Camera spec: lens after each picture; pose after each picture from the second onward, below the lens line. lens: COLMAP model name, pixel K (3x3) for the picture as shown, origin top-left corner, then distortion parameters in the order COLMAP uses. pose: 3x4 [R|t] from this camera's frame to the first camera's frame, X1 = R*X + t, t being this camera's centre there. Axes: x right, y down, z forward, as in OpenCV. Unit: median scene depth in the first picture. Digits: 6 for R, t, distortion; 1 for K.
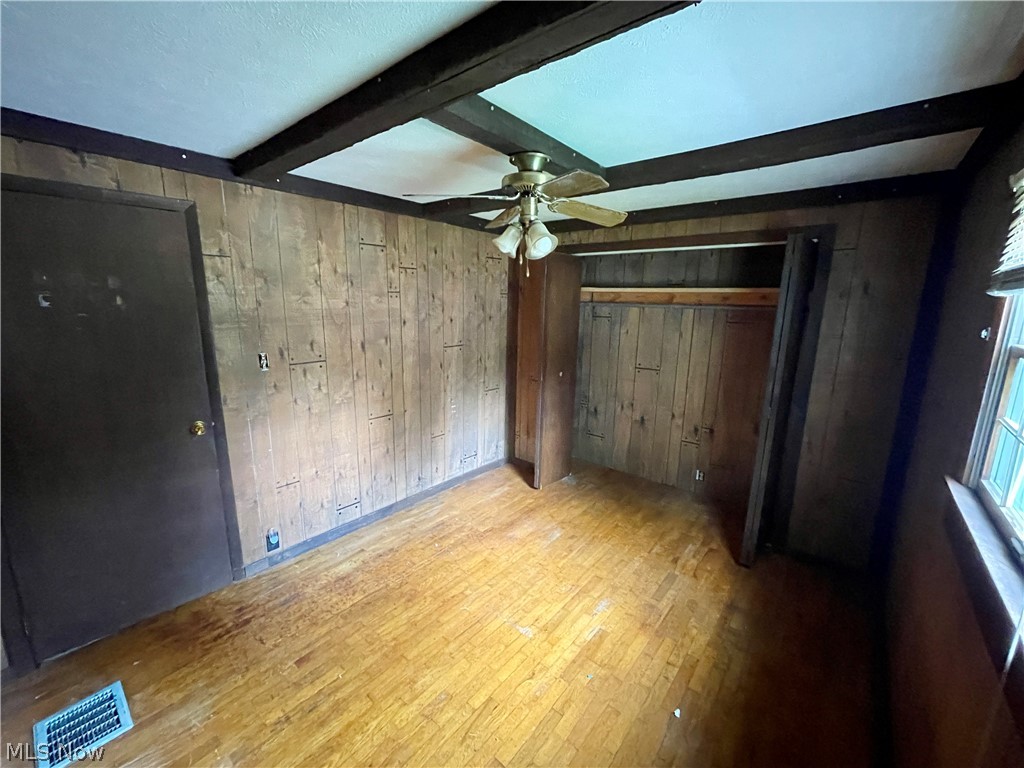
lens RADIAL K [[411.4, 0, 511.6], [0, 411.4, 381.3], [0, 0, 1]] dist [-0.001254, 0.000550]
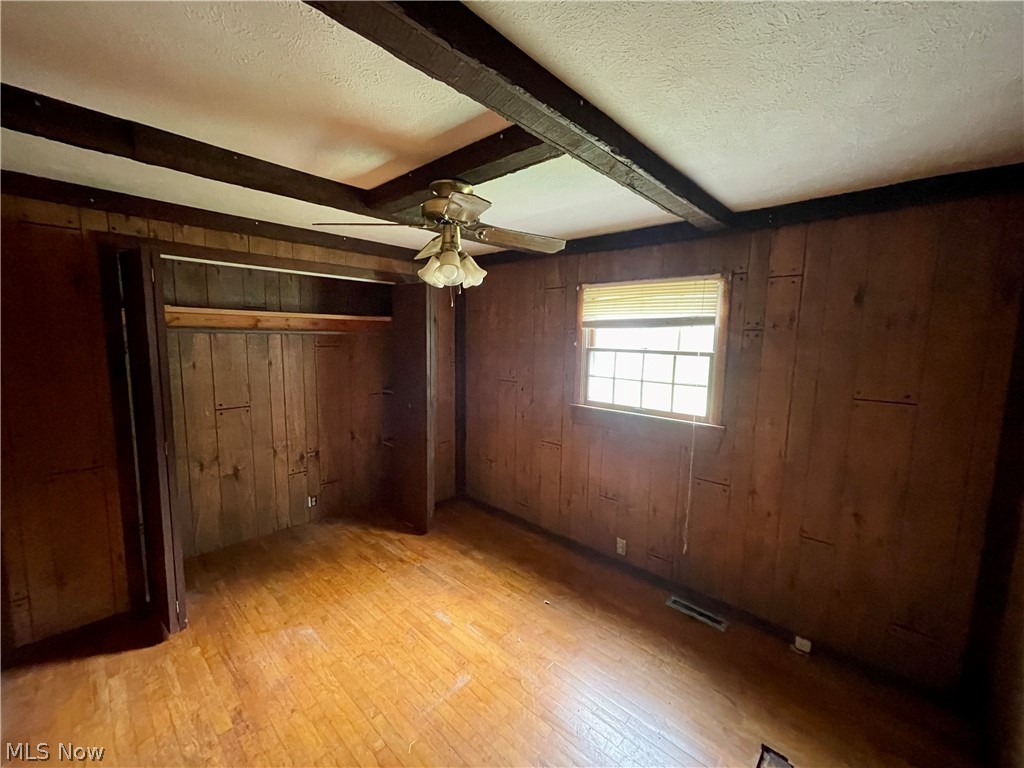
lens RADIAL K [[411.4, 0, 510.9], [0, 411.4, 383.4], [0, 0, 1]] dist [-0.001254, 0.000550]
pose [[0.060204, -0.135305, 0.988973, -0.546376], [0.176103, 0.976669, 0.122902, -0.102433], [-0.982529, 0.166762, 0.082627, 0.484598]]
